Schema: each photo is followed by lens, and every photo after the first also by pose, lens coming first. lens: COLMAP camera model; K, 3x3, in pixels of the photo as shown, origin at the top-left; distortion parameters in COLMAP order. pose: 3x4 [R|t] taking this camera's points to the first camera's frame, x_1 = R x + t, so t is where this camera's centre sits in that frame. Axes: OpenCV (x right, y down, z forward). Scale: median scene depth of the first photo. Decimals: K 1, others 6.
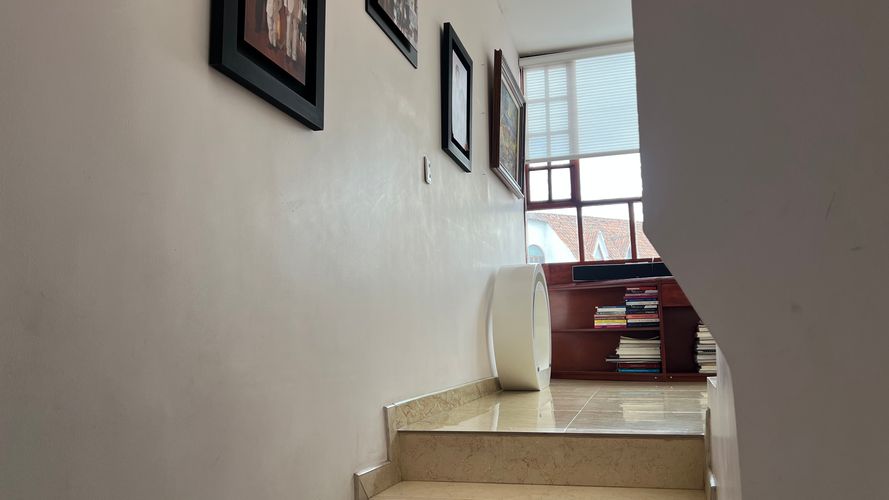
lens RADIAL K [[654.6, 0, 444.5], [0, 654.6, 251.5], [0, 0, 1]] dist [0.043007, -0.002227]
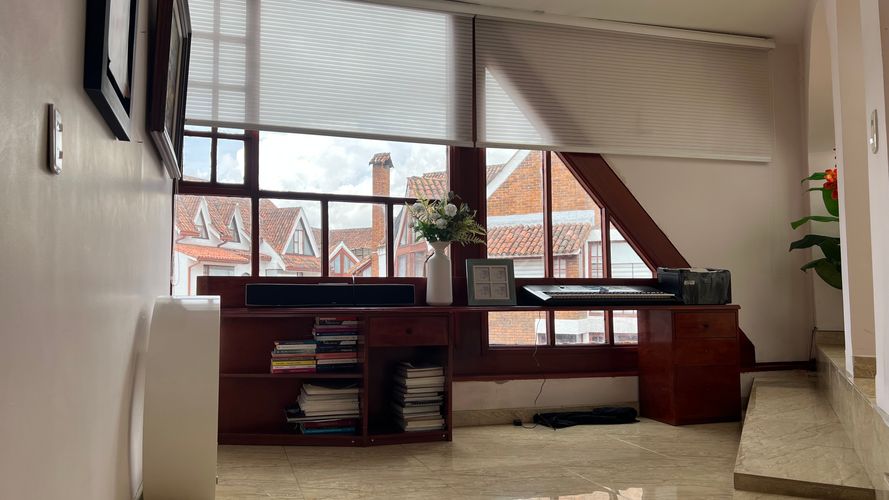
lens RADIAL K [[654.6, 0, 447.4], [0, 654.6, 246.2], [0, 0, 1]] dist [0.043007, -0.002227]
pose [[0.818895, 0.062928, 0.570483, -0.032549], [-0.089324, 0.995833, 0.018373, -0.051294], [-0.566950, -0.066004, 0.821104, 0.312144]]
